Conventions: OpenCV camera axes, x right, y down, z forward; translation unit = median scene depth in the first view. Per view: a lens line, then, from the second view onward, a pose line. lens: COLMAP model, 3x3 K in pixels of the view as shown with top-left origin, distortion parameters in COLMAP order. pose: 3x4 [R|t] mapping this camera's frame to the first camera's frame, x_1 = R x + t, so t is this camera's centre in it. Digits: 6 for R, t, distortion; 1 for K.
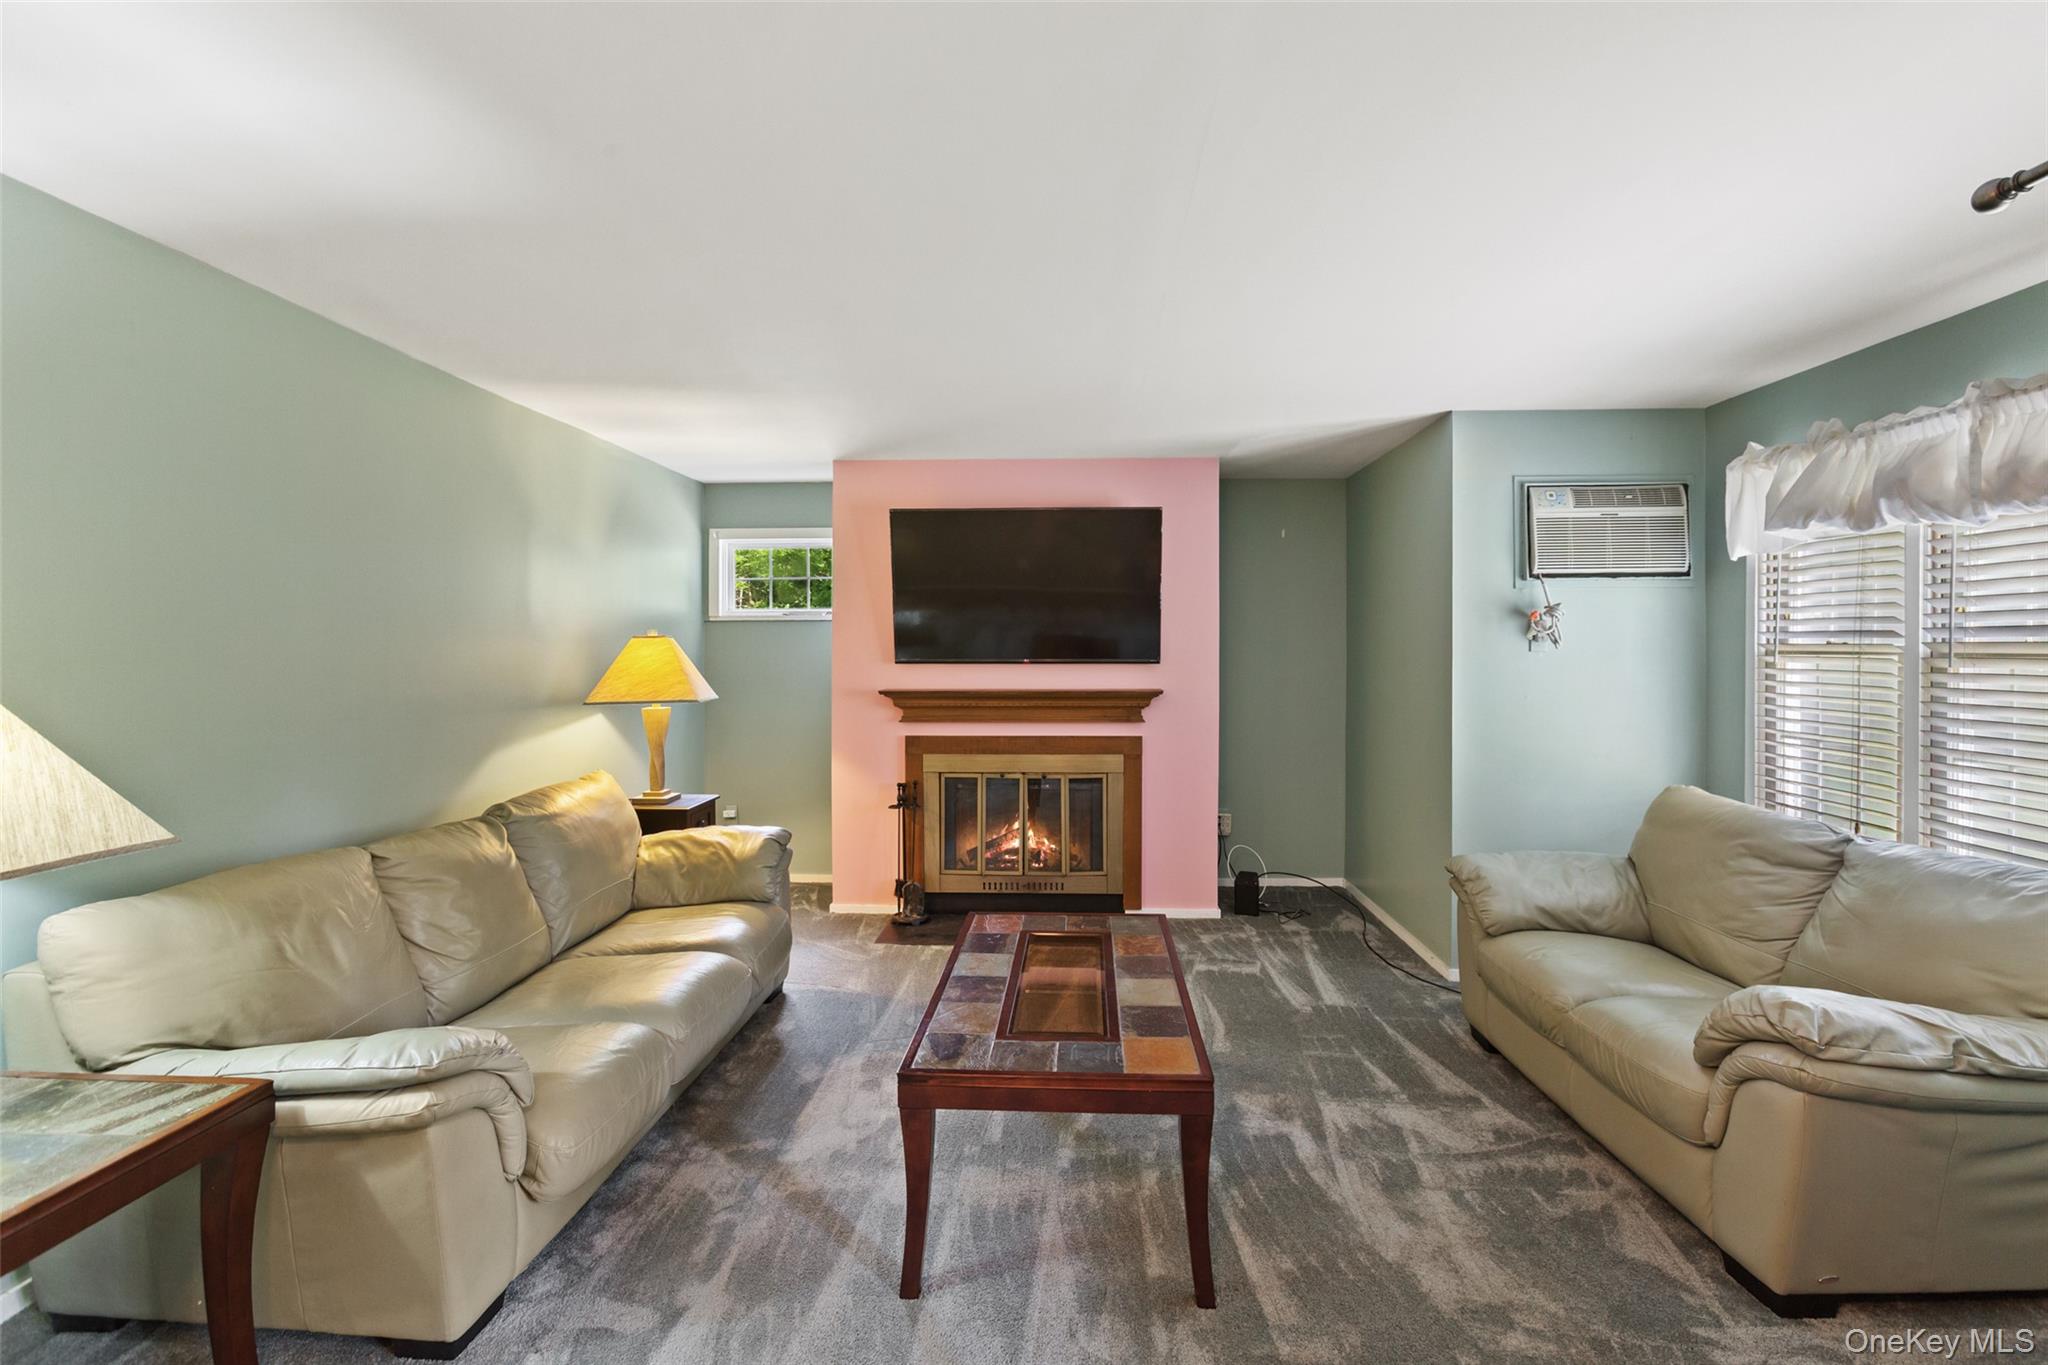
lens RADIAL K [[930.6, 0, 1041.0], [0, 930.6, 655.5], [0, 0, 1]] dist [0.001575, 0.001320]
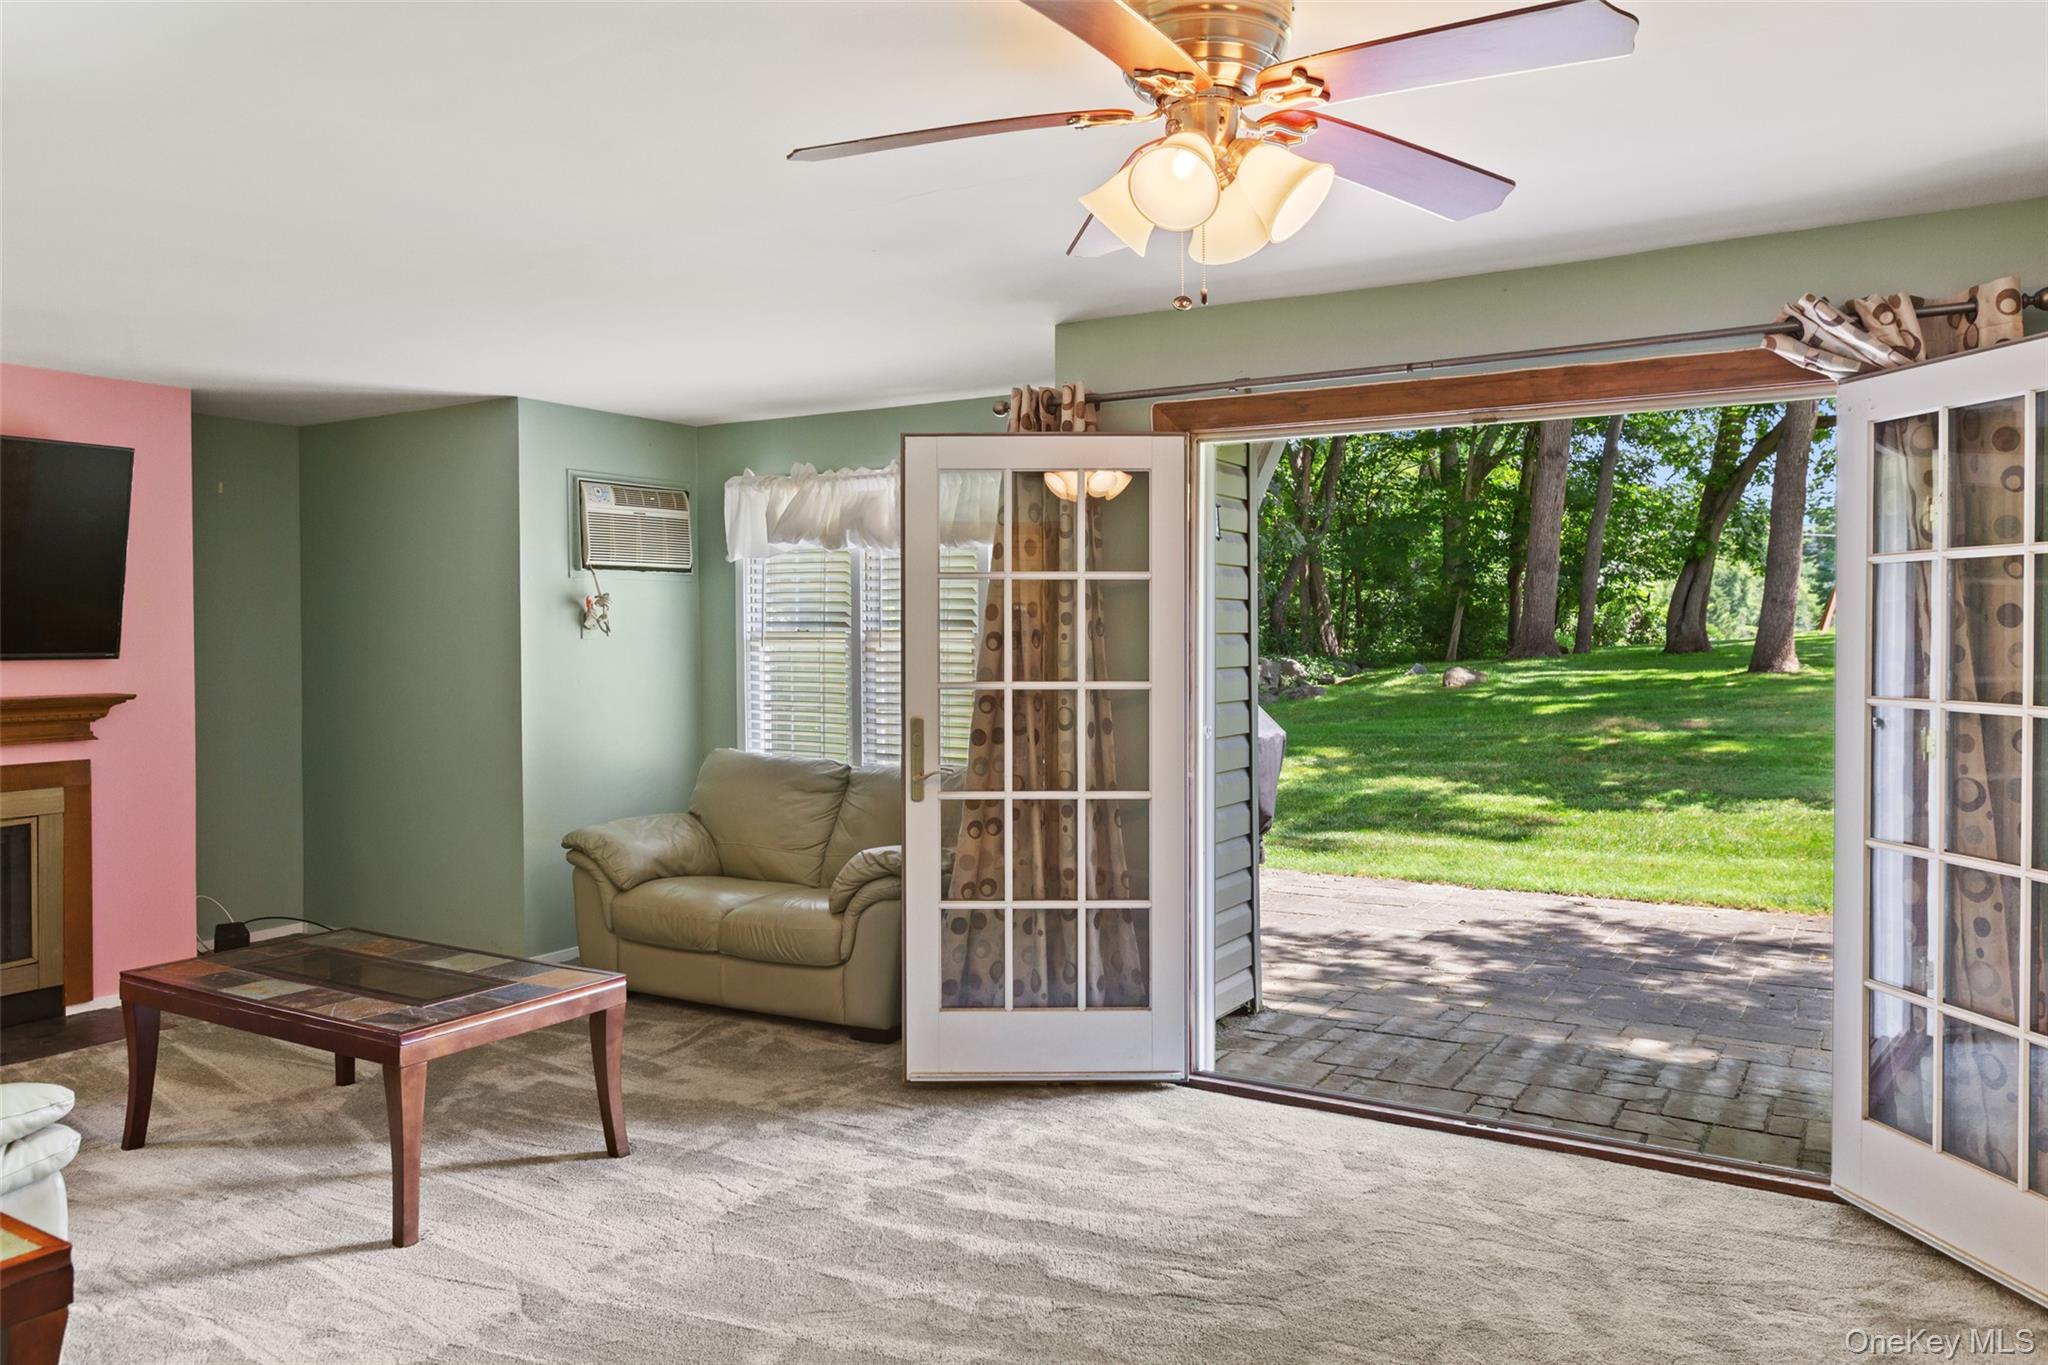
lens RADIAL K [[1490.5, 0, 1027.2], [0, 1490.5, 672.0], [0, 0, 1]] dist [0.005497, 0.001340]
pose [[0.478504, -0.022763, 0.877790, -0.700577], [0.010487, 0.999741, 0.020209, 0.004274], [-0.878023, -0.000465, 0.478619, -0.236646]]
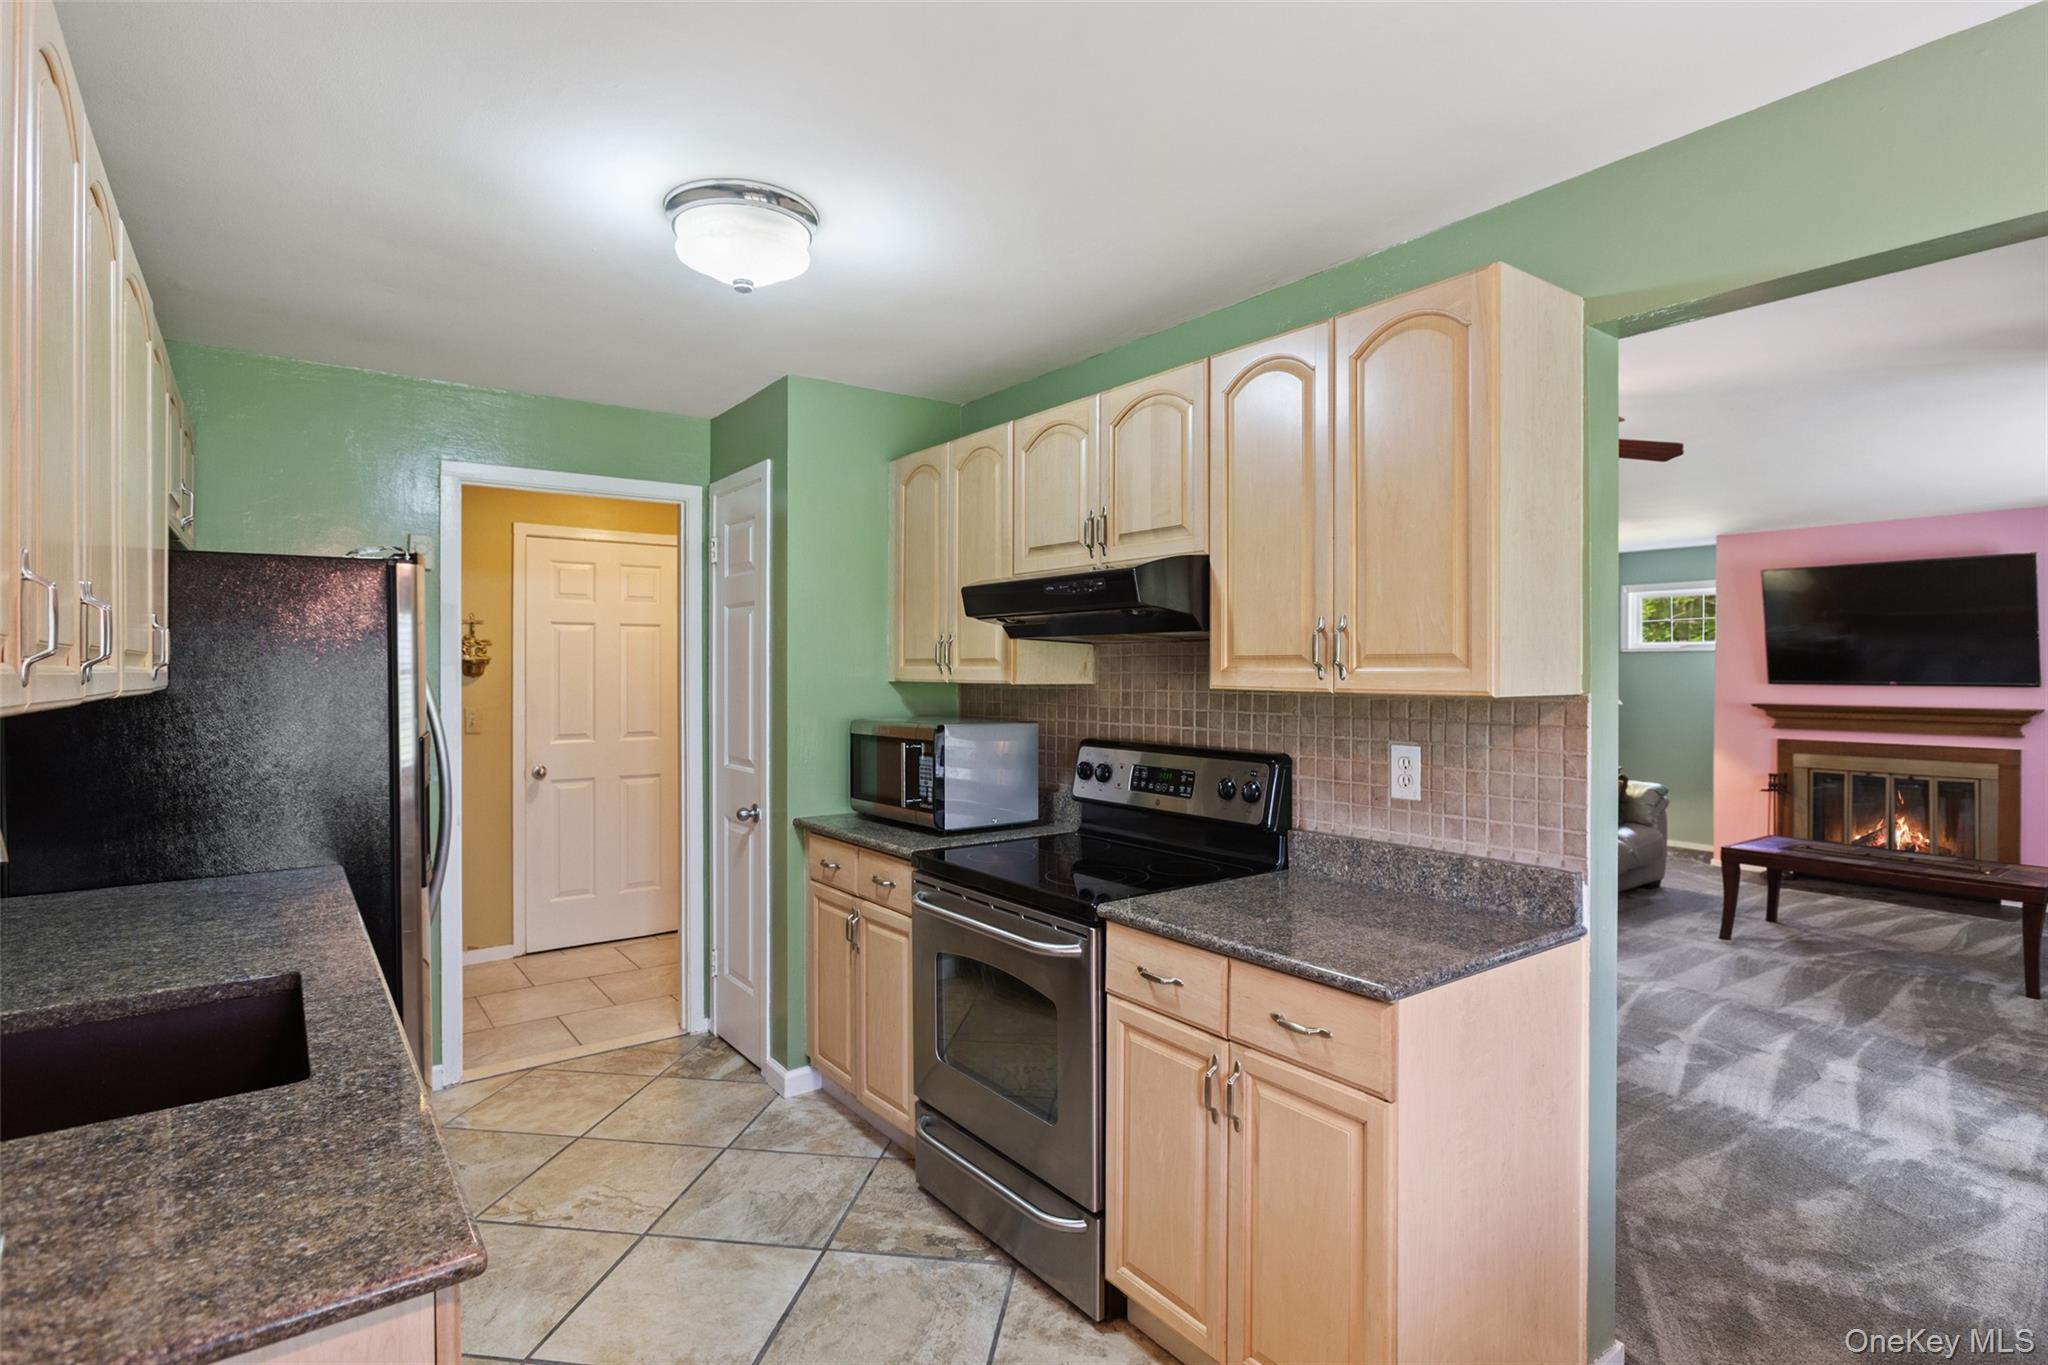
lens RADIAL K [[1013.2, 0, 1018.8], [0, 1013.2, 674.3], [0, 0, 1]] dist [0.001626, -0.000188]
pose [[0.624994, 0.008714, -0.780581, 0.394787], [-0.010863, 0.999938, 0.002464, 0.003912], [0.780554, 0.006939, 0.625050, -0.964165]]
